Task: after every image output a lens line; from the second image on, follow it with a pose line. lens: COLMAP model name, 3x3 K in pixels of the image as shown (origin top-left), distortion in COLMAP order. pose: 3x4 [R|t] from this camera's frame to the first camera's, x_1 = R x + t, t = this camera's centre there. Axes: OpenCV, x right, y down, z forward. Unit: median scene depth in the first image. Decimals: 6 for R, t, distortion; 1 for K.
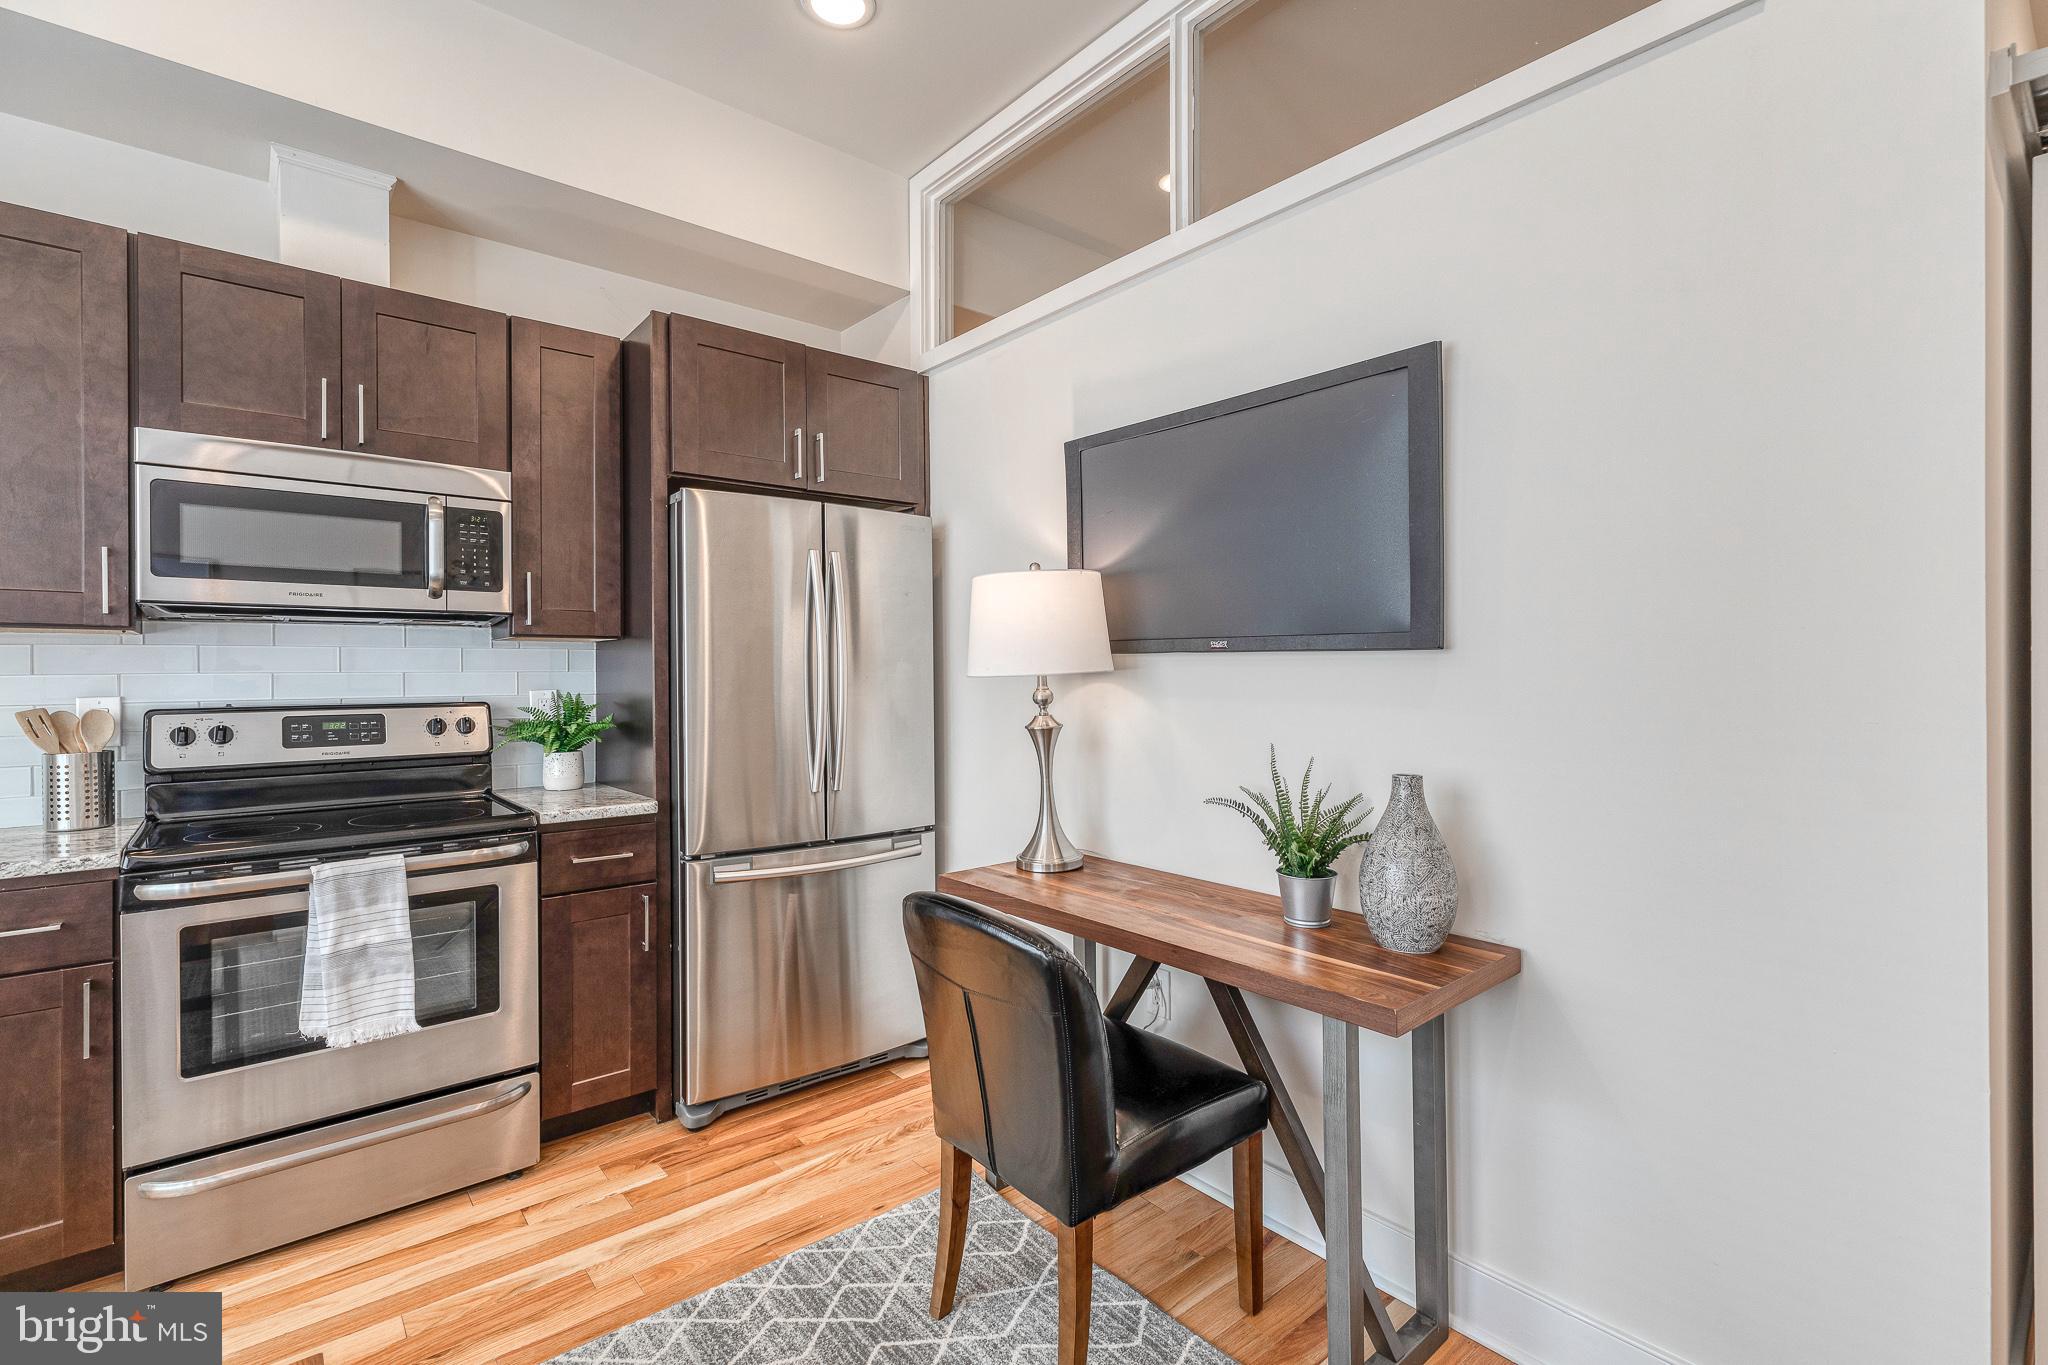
lens RADIAL K [[919.5, 0, 1017.7], [0, 919.5, 672.4], [0, 0, 1]] dist [0.005794, -0.001137]
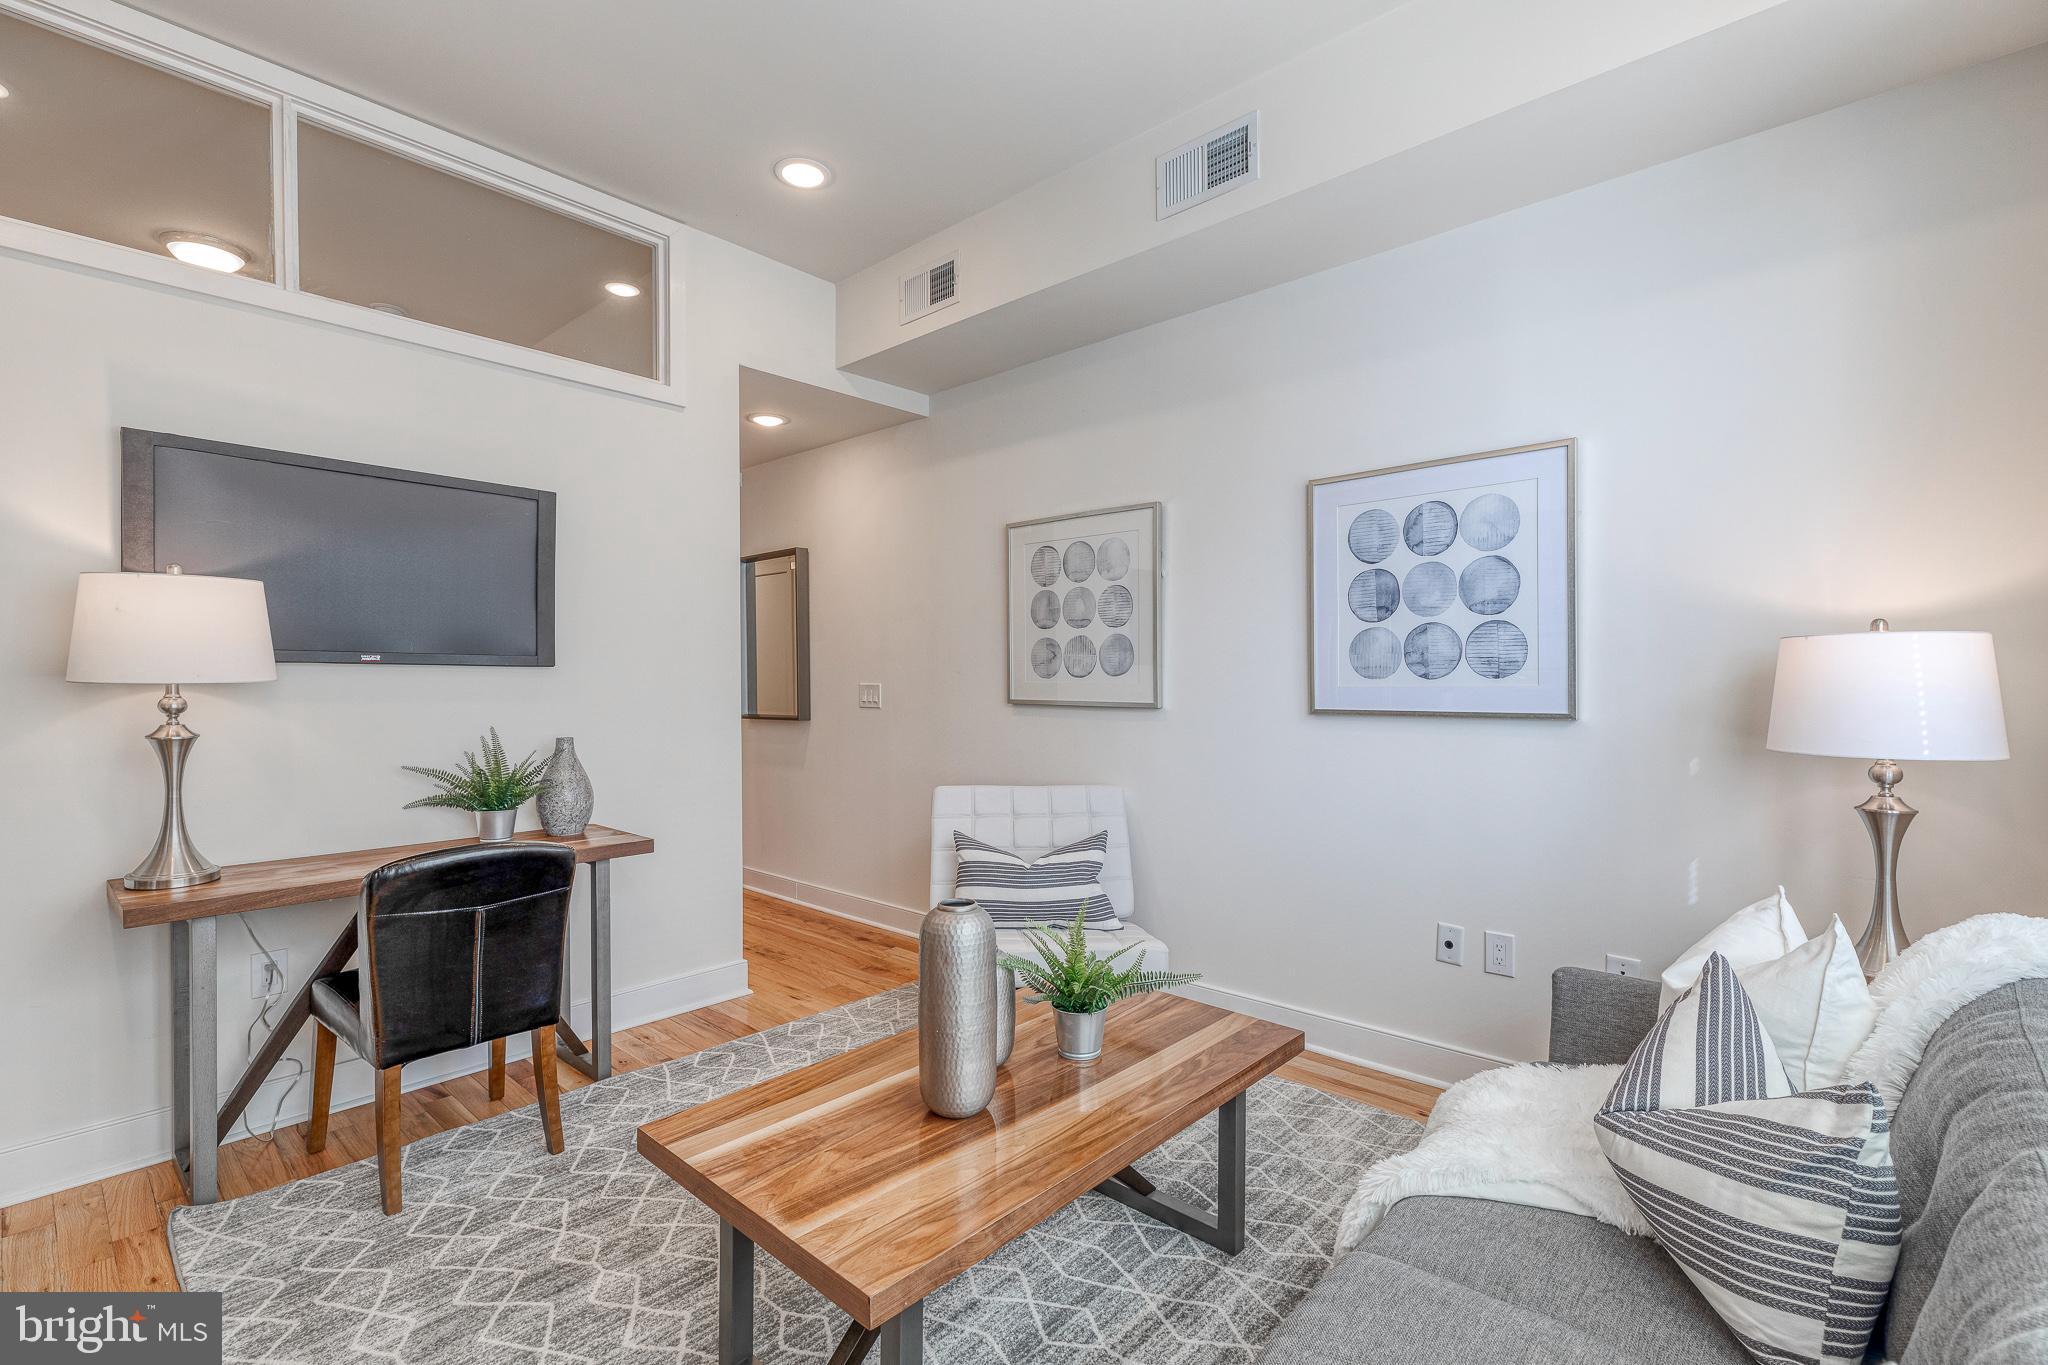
lens RADIAL K [[919.5, 0, 1019.4], [0, 919.5, 696.6], [0, 0, 1]] dist [0.005794, -0.001137]
pose [[-0.141374, -0.008424, 0.989920, -1.105760], [0.005436, 0.999942, 0.009286, 0.014797], [-0.989941, 0.006694, -0.141320, 0.287170]]
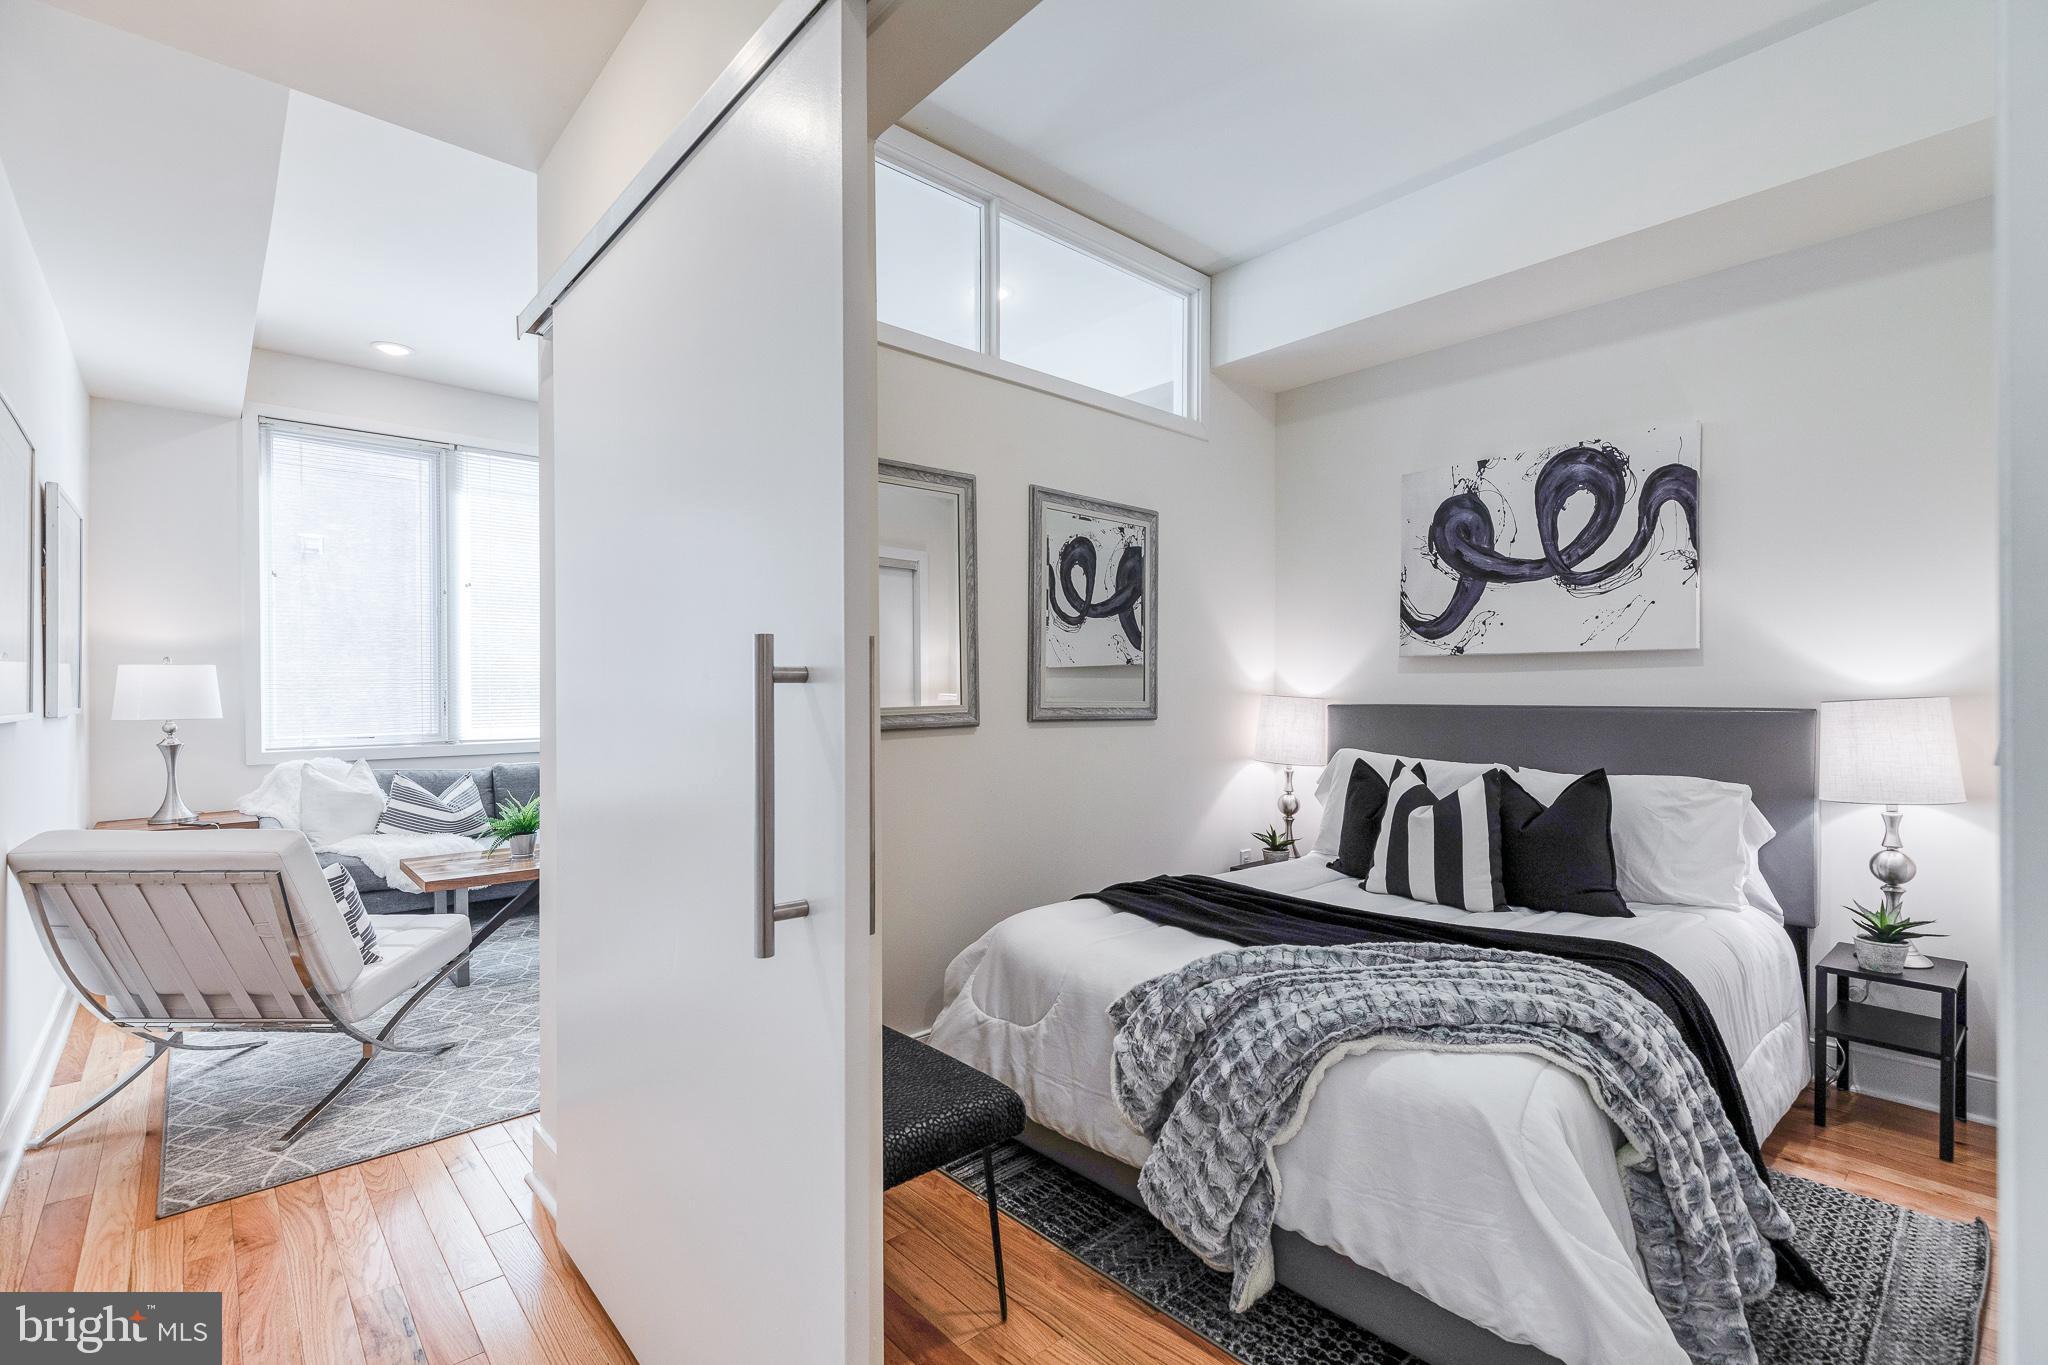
lens RADIAL K [[919.5, 0, 1032.4], [0, 919.5, 693.7], [0, 0, 1]] dist [0.005794, -0.001137]
pose [[0.045147, 0.010255, -0.998928, 1.594509], [0.002226, 0.999944, 0.010366, 0.014084], [0.998978, -0.002692, 0.045122, 1.039879]]
